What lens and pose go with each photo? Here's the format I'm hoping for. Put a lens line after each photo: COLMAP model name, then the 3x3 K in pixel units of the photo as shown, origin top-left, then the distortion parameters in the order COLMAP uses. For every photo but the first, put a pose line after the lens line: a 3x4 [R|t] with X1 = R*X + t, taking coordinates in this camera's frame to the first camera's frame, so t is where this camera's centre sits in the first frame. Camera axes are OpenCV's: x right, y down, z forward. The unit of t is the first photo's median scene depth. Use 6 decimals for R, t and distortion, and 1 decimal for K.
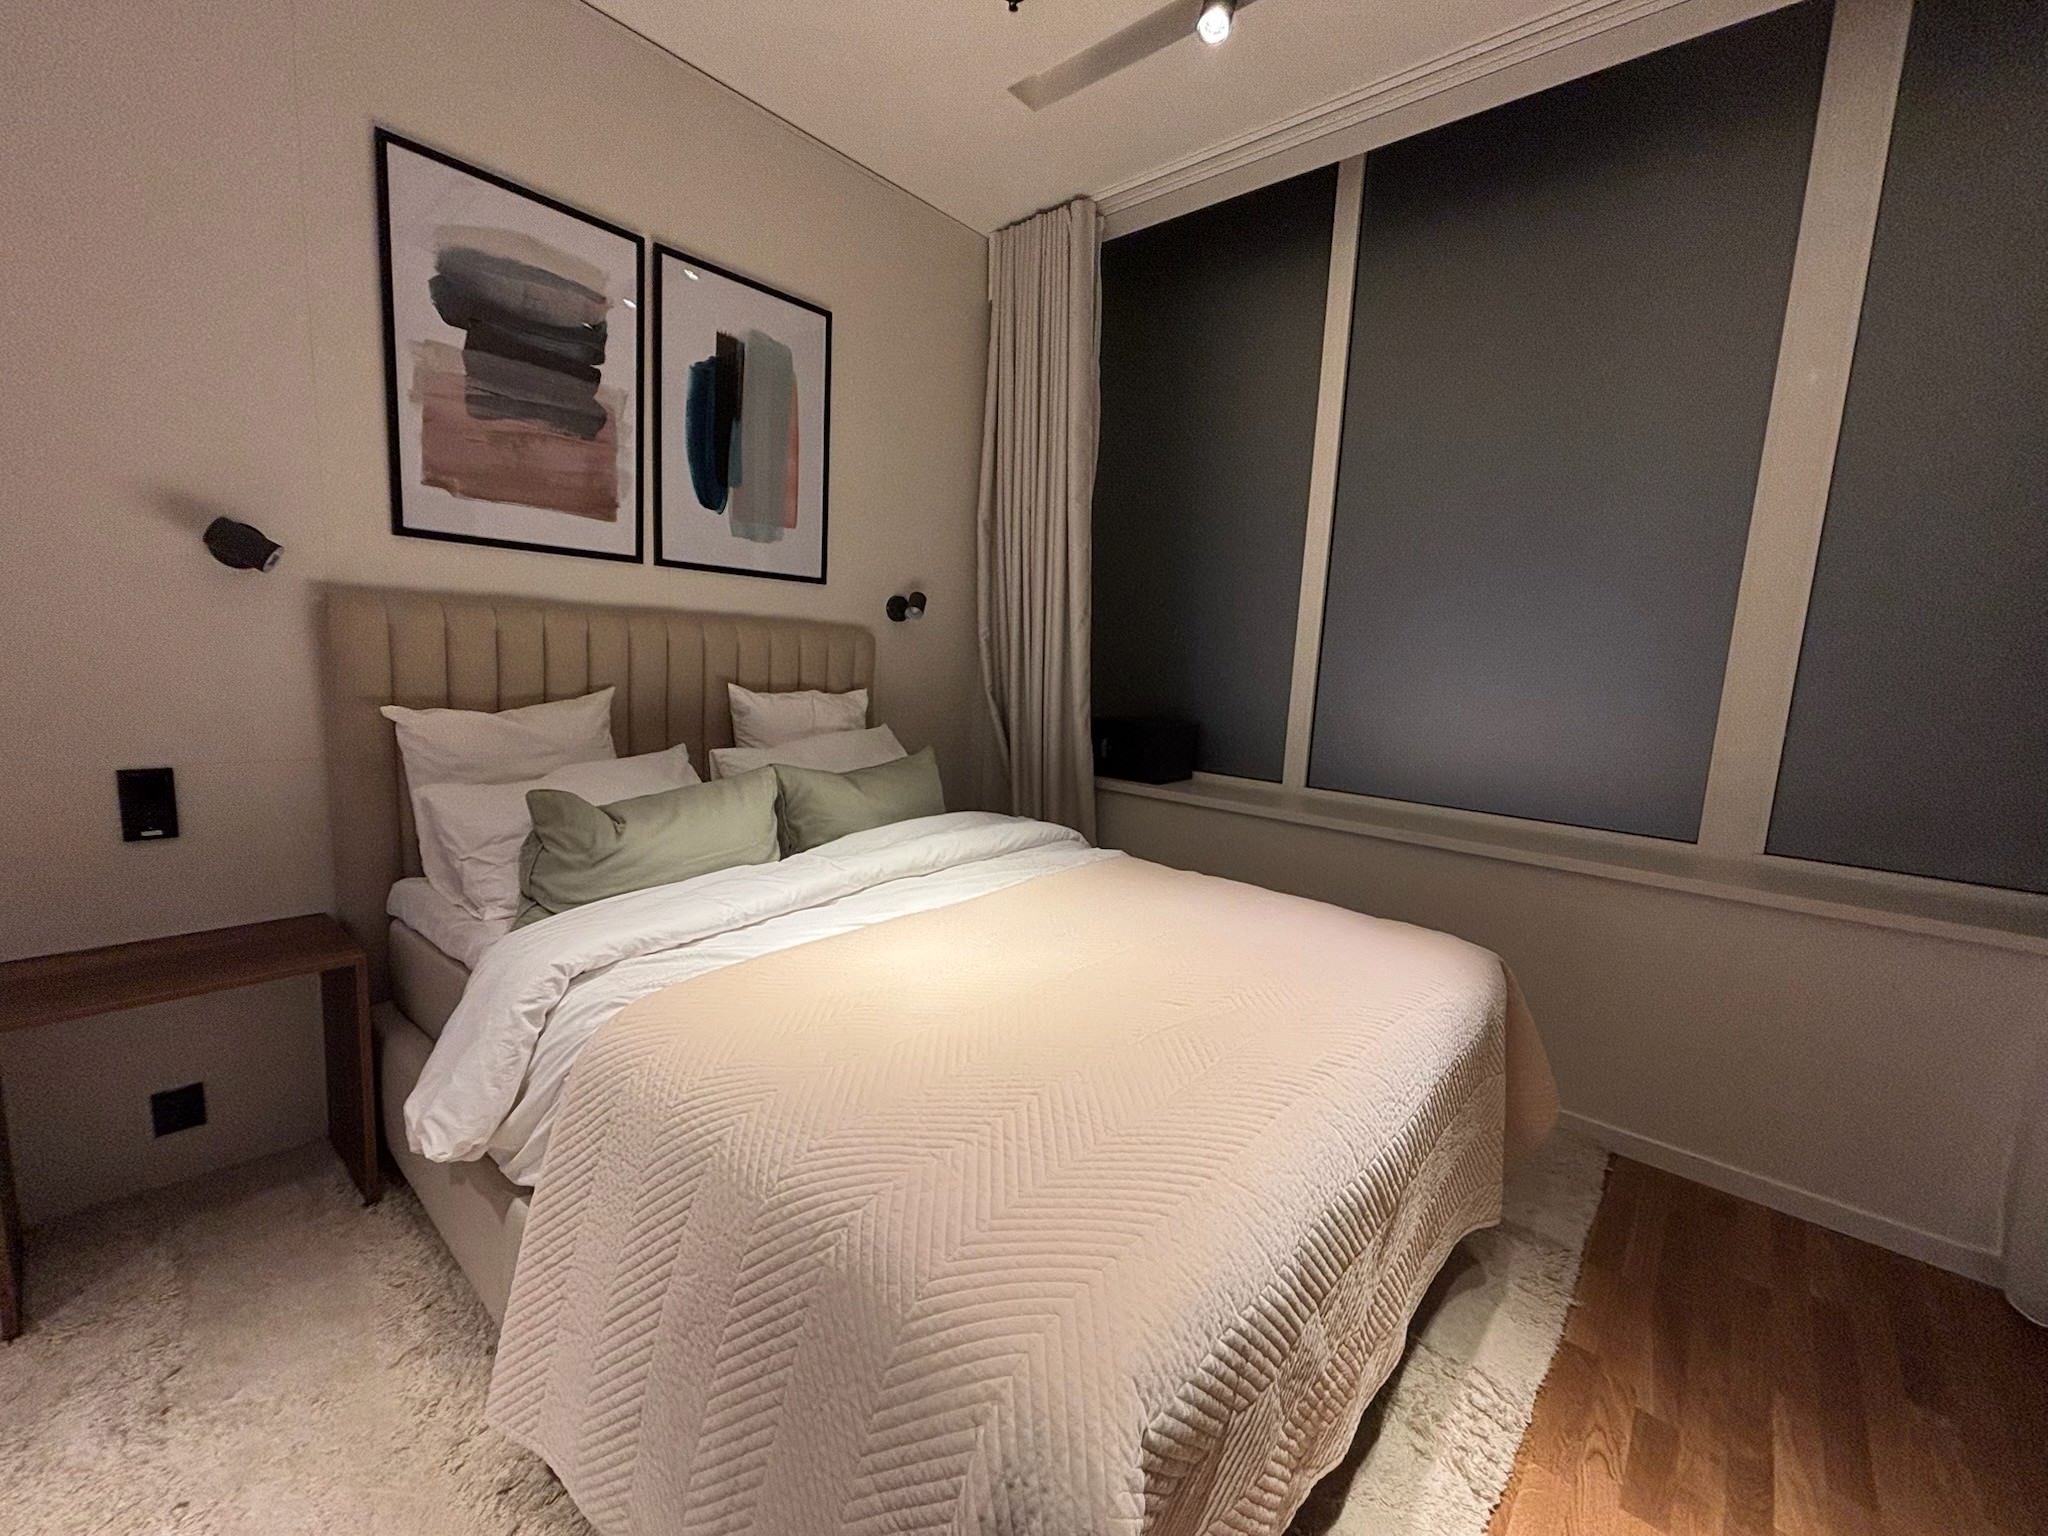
lens RADIAL K [[835.3, 0, 1020.9], [0, 835.3, 769.7], [0, 0, 1]] dist [-0.001227, -0.000085]
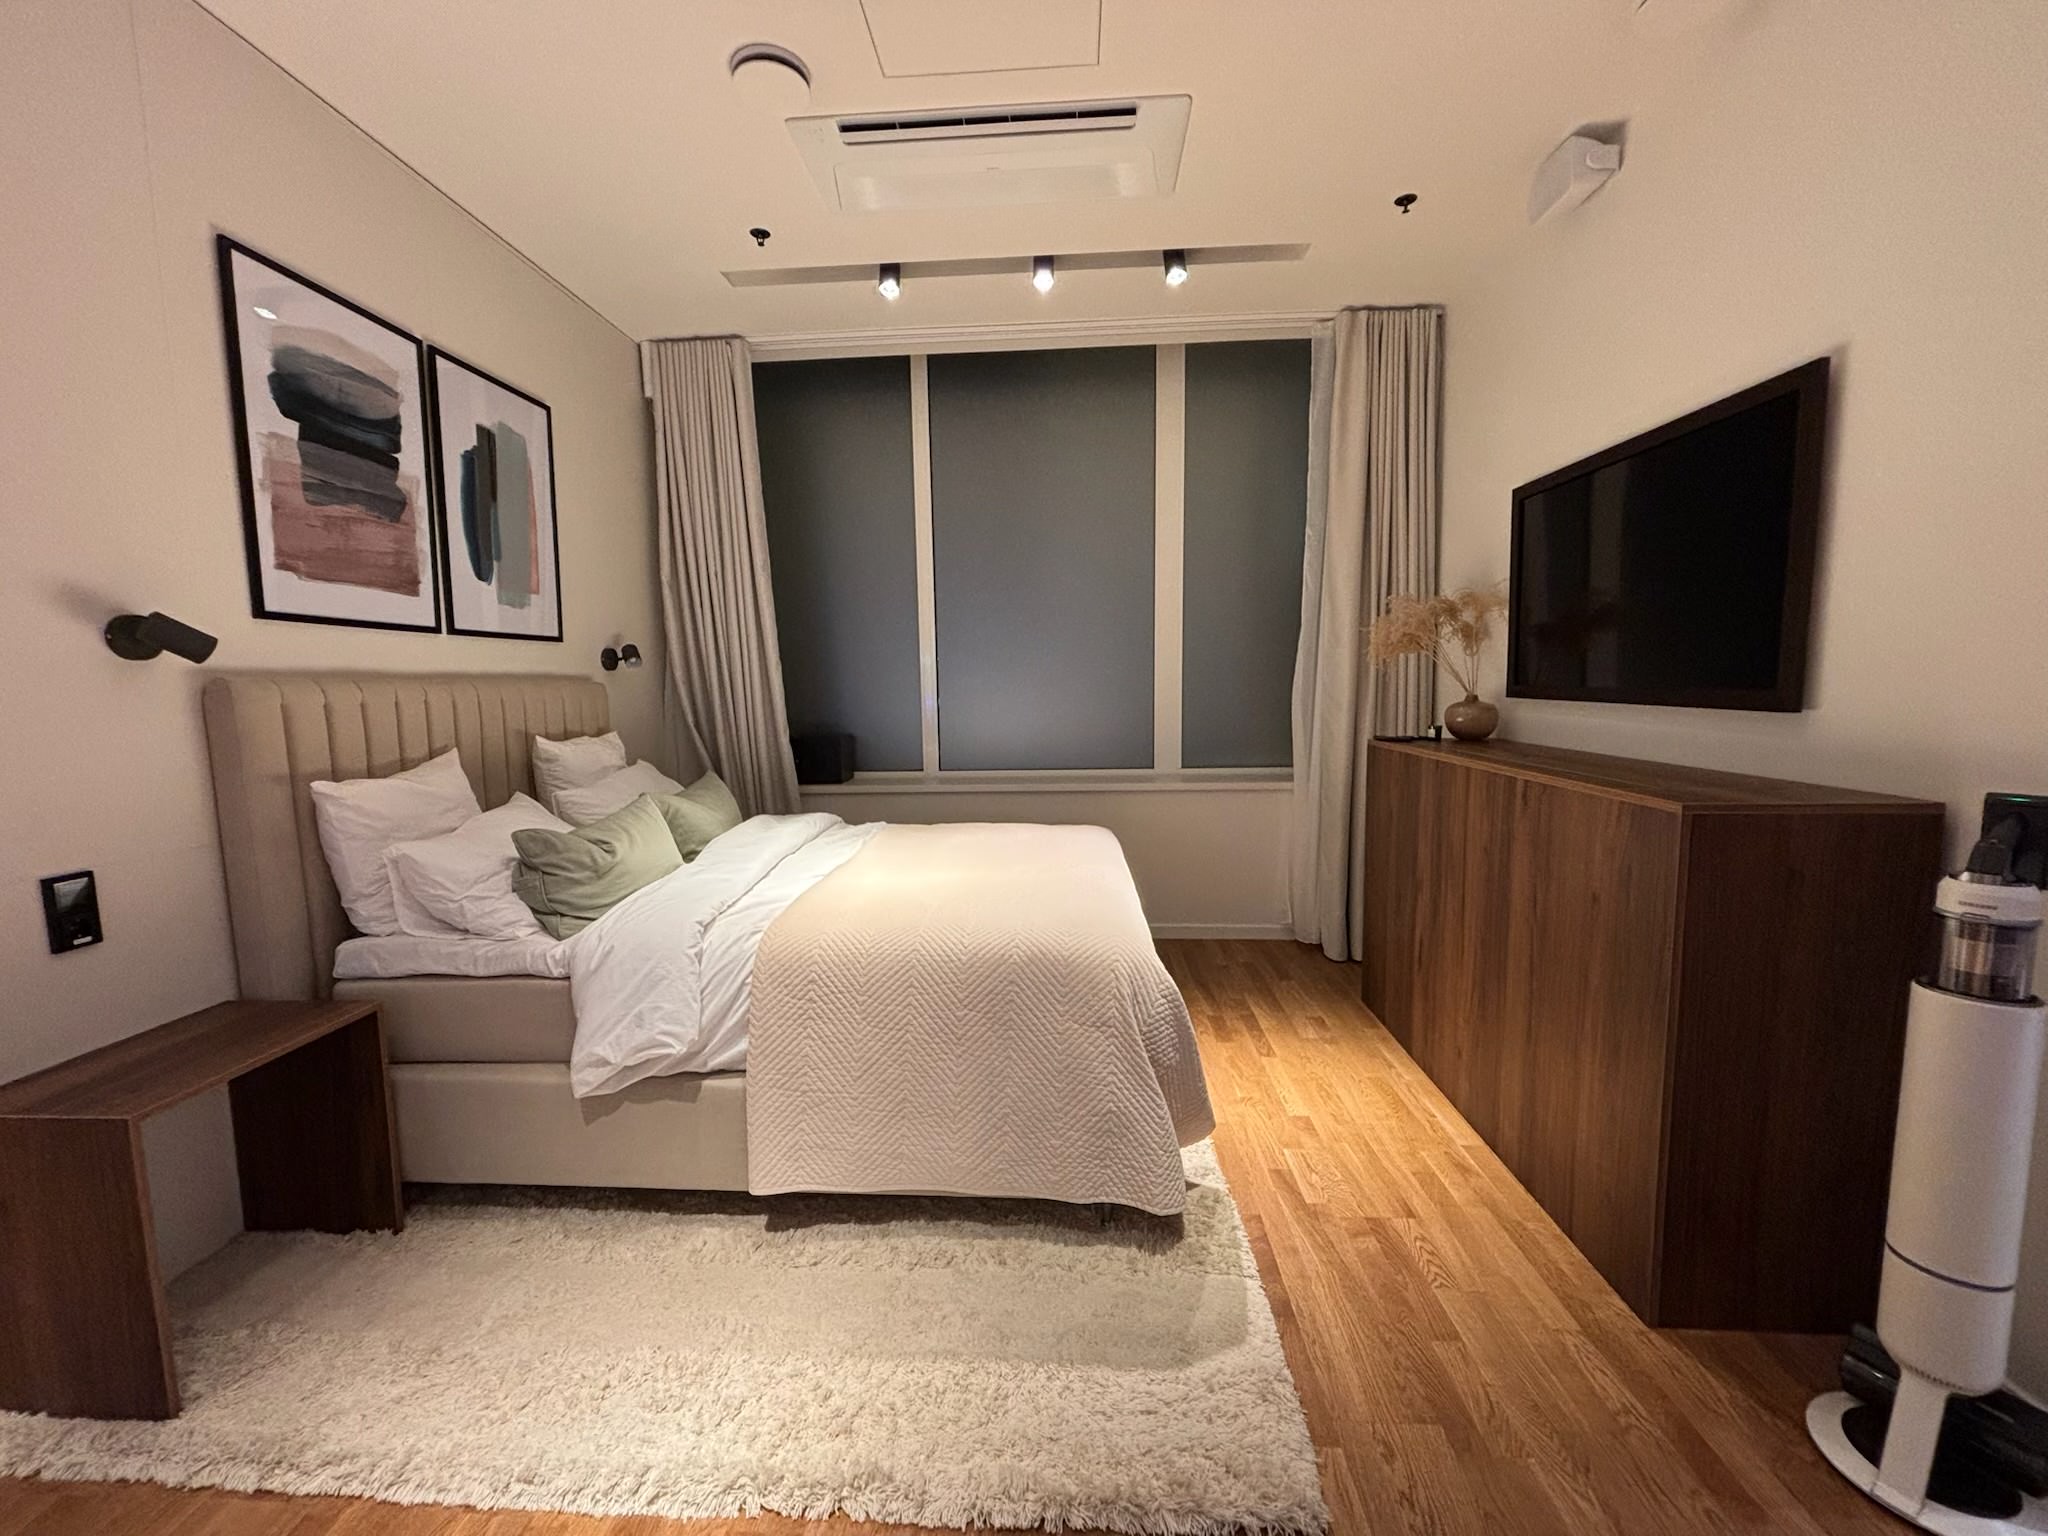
lens RADIAL K [[821.5, 0, 1018.2], [0, 821.5, 770.6], [0, 0, 1]] dist [-0.001432, -0.000370]
pose [[0.793467, -0.126670, 0.595286, -0.561462], [0.138429, 0.990027, 0.026152, 0.005741], [-0.592662, 0.061654, 0.803088, -0.311066]]
